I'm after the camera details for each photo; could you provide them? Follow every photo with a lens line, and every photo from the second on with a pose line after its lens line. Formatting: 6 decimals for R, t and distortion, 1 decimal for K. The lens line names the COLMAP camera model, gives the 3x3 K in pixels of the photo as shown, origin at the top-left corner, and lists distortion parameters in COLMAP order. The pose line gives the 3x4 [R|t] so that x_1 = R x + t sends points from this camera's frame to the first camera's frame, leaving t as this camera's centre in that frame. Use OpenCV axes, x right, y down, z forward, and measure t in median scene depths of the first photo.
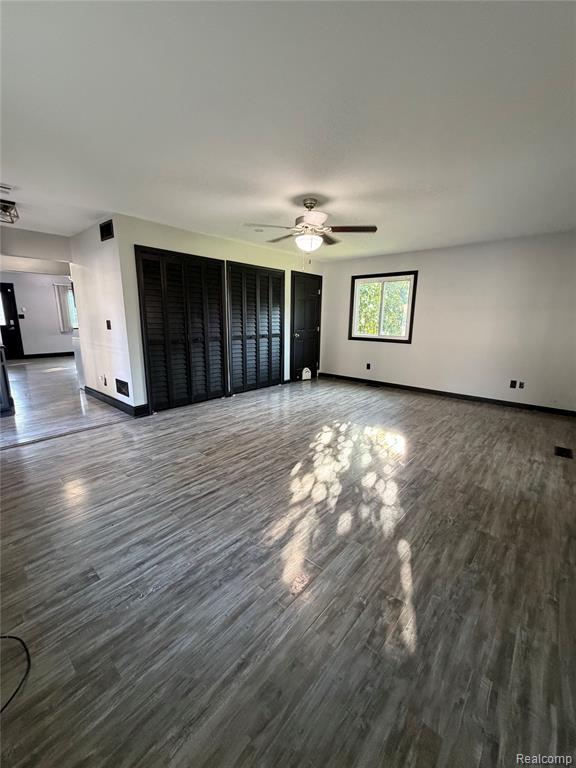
lens RADIAL K [[307.4, 0, 288.4], [0, 307.4, 380.8], [0, 0, 1]] dist [0.000273, -0.000120]
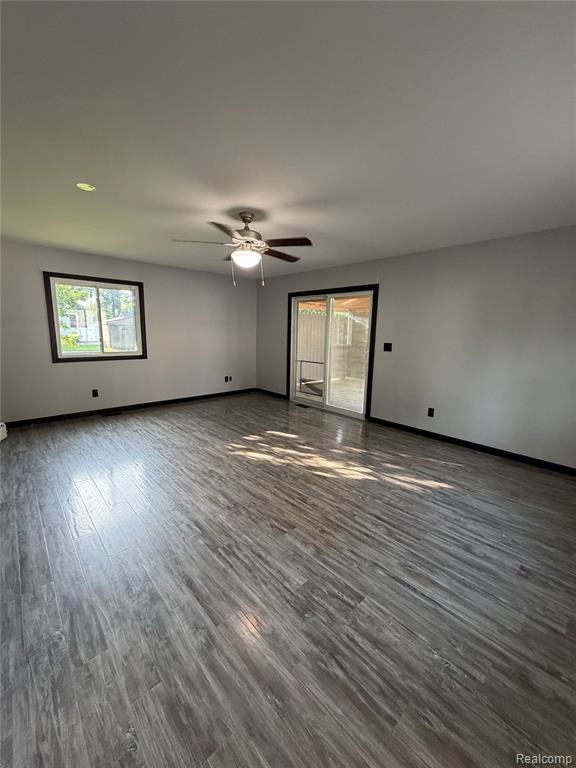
lens RADIAL K [[307.4, 0, 288.4], [0, 307.4, 380.8], [0, 0, 1]] dist [0.000273, -0.000120]
pose [[0.104390, -0.175462, 0.978936, -0.977041], [0.186906, 0.970237, 0.153972, -0.230820], [-0.976816, 0.166896, 0.134078, 0.891318]]
